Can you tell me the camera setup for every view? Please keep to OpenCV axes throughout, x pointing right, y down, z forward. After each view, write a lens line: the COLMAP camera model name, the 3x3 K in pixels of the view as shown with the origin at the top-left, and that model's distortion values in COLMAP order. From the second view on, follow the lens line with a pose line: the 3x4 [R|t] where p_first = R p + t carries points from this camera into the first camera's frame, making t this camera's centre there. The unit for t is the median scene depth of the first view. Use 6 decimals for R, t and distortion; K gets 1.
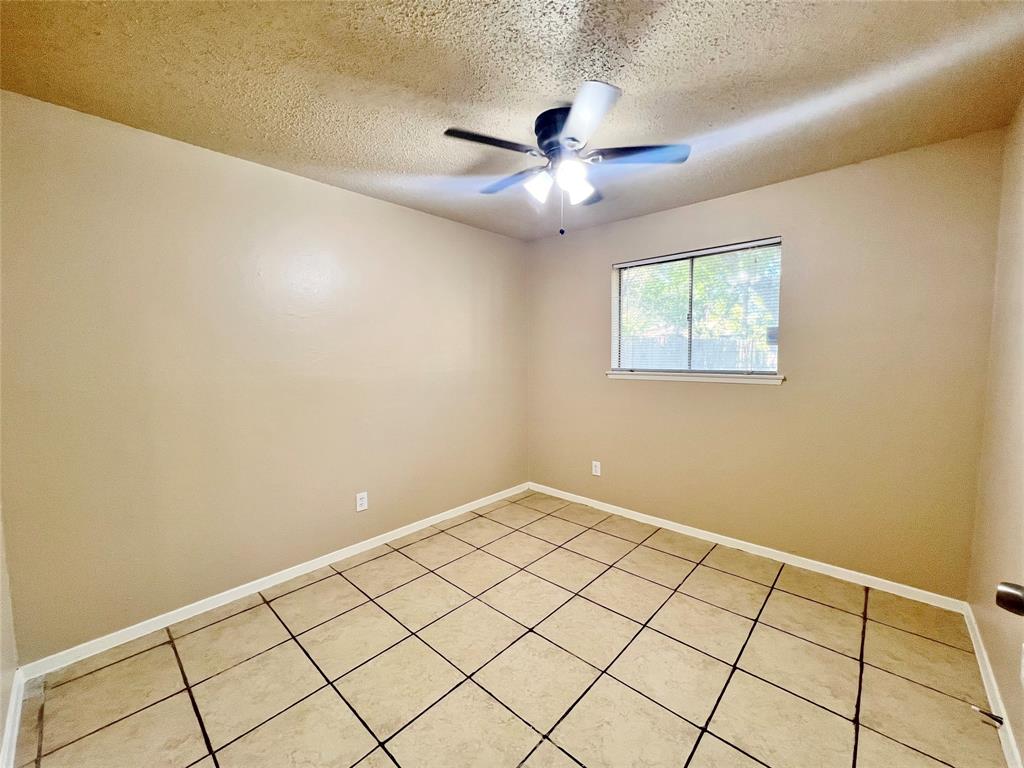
lens RADIAL K [[411.3, 0, 509.2], [0, 411.3, 383.0], [0, 0, 1]] dist [0.008470, -0.000289]
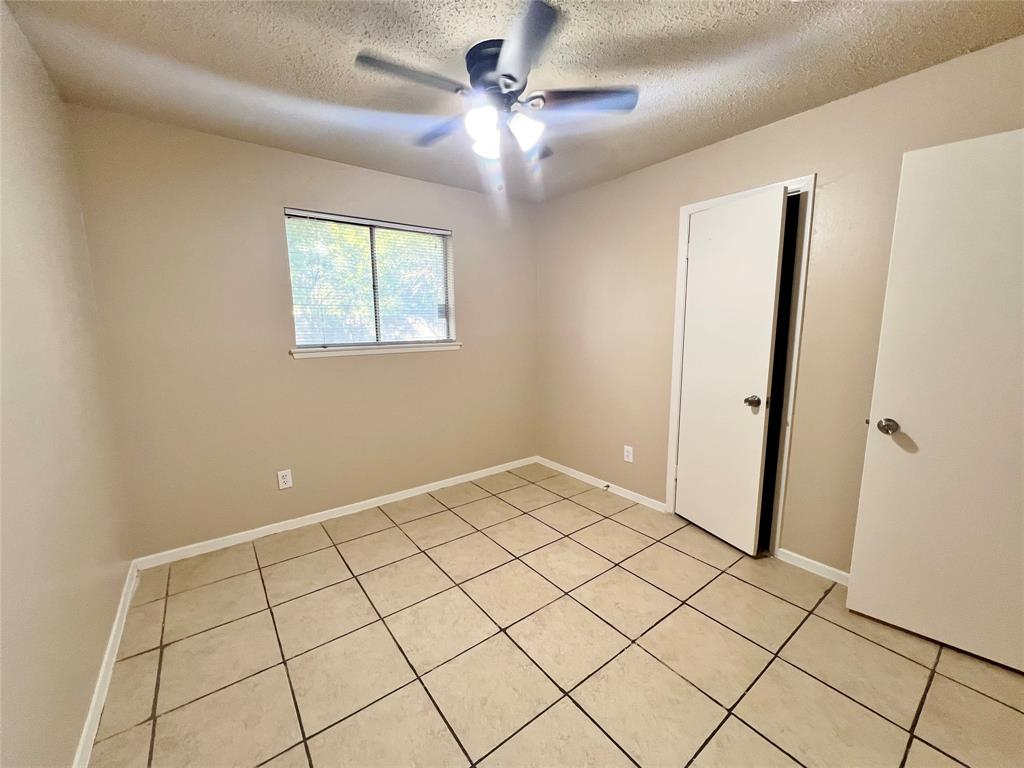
lens RADIAL K [[411.3, 0, 510.6], [0, 411.3, 384.6], [0, 0, 1]] dist [0.008470, -0.000289]
pose [[0.174273, -0.141227, 0.974517, -0.532428], [0.075115, 0.988685, 0.129847, -0.038898], [-0.981828, 0.050572, 0.182909, 0.554042]]
